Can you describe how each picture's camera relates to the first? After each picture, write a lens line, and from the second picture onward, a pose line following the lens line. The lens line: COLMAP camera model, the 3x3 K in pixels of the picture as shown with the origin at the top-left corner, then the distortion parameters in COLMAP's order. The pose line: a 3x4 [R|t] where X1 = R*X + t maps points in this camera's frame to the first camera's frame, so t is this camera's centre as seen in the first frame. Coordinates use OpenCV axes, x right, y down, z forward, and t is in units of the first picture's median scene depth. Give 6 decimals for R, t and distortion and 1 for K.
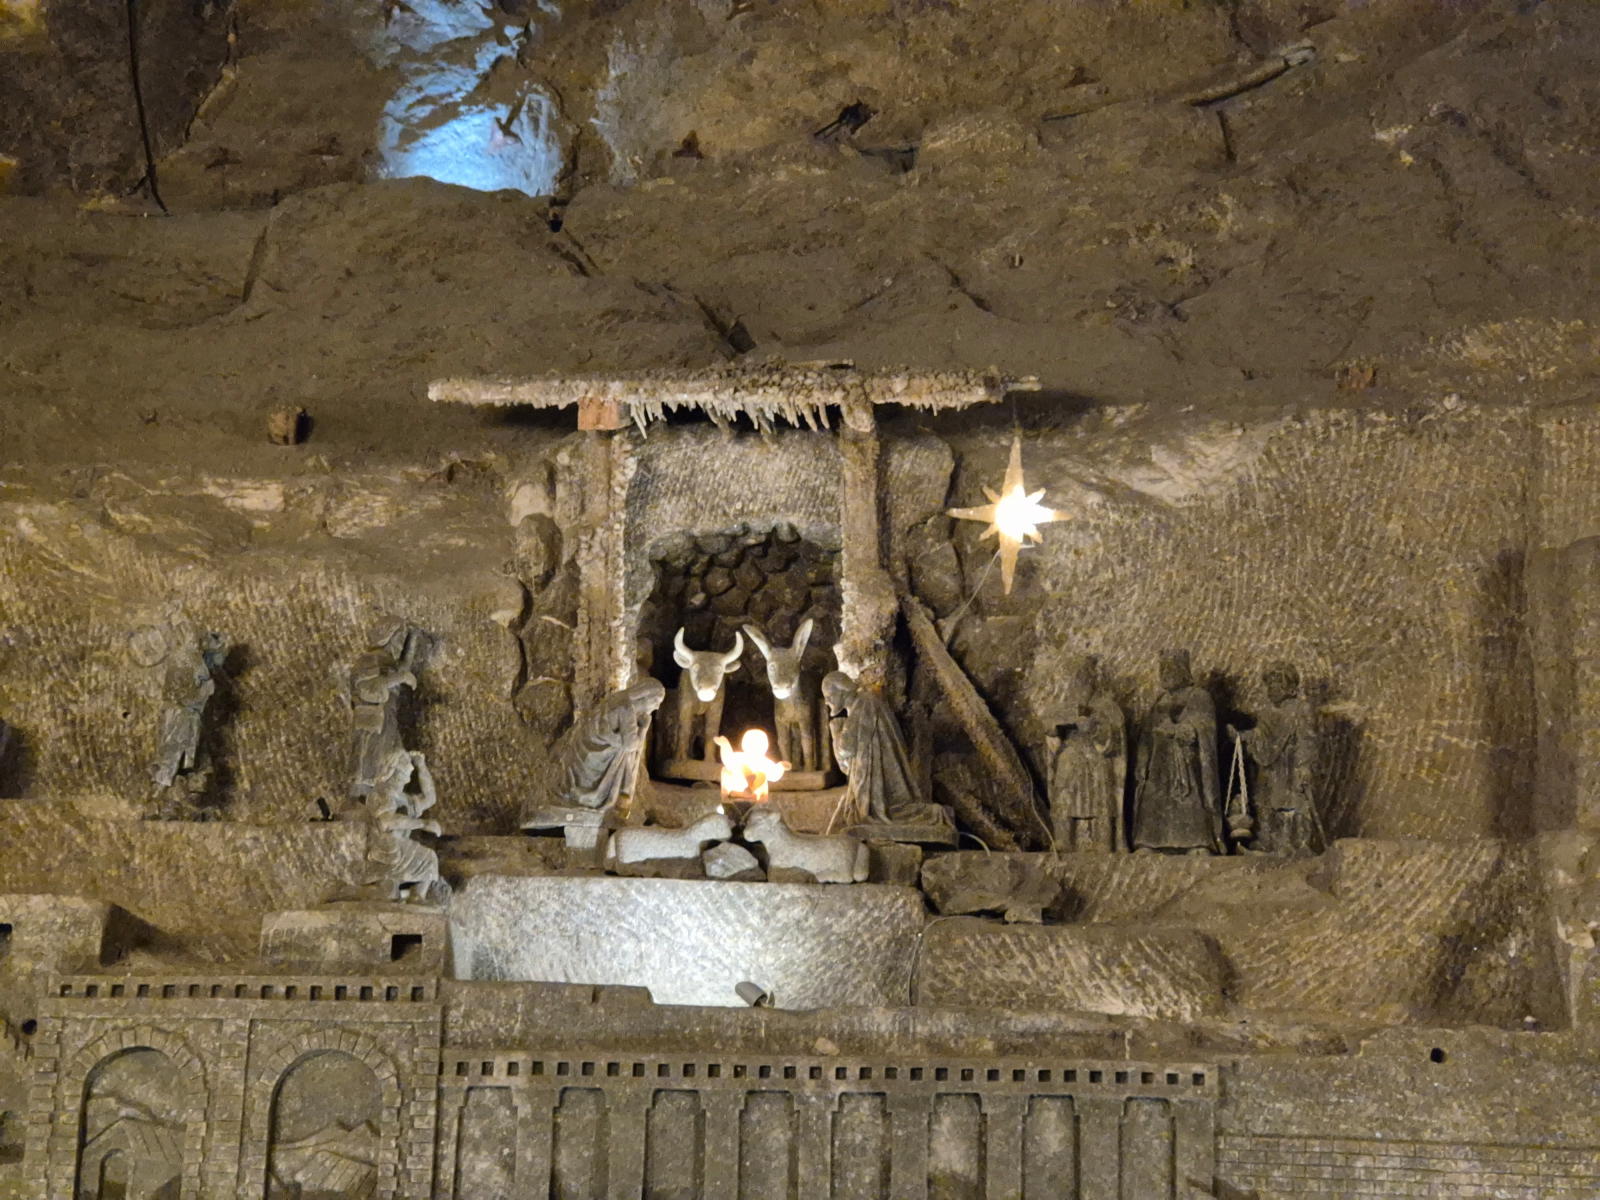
lens RADIAL K [[3099.3, 0, 804.7], [0, 3099.3, 561.3], [0, 0, 1]] dist [-0.240701, 3.076088]
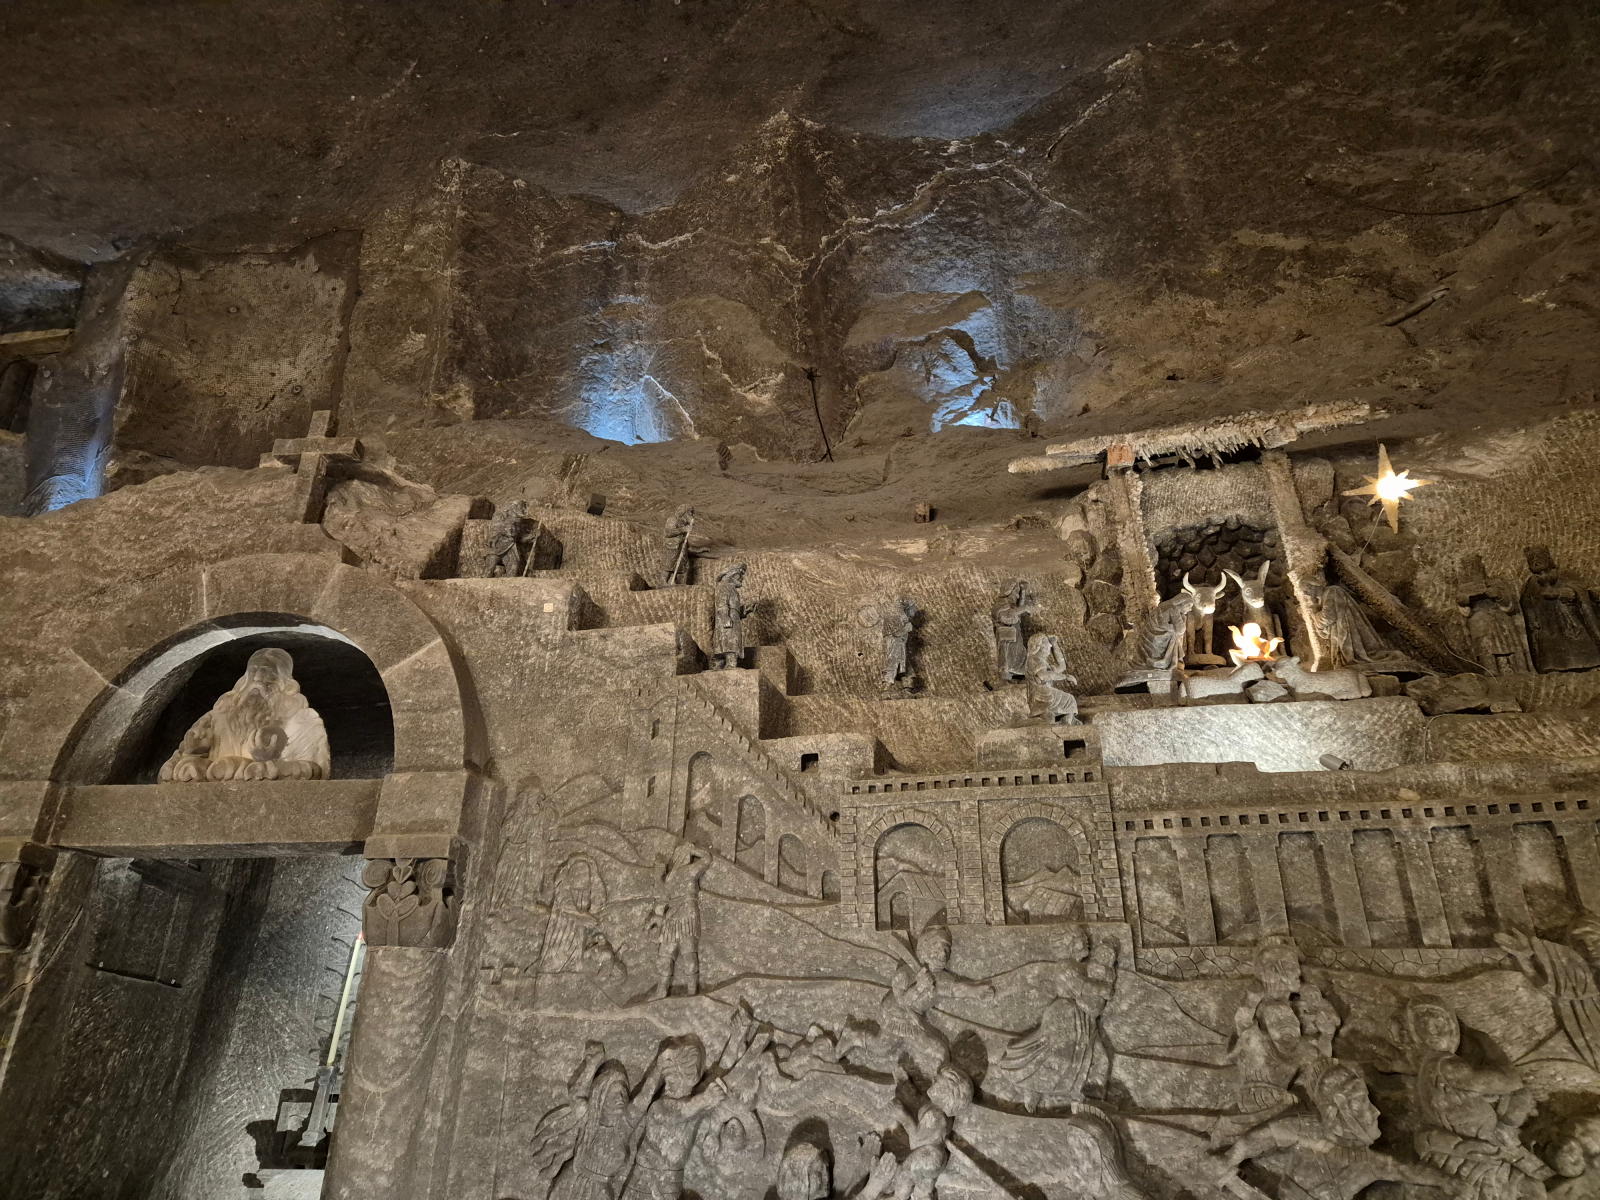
lens RADIAL K [[1059.3, 0, 796.3], [0, 1059.3, 572.4], [0, 0, 1]] dist [0.085606, -0.068595]
pose [[0.976476, -0.103241, -0.189304, -0.143459], [0.069483, 0.981753, -0.177009, 0.114946], [0.204125, 0.159691, 0.965832, 0.420778]]
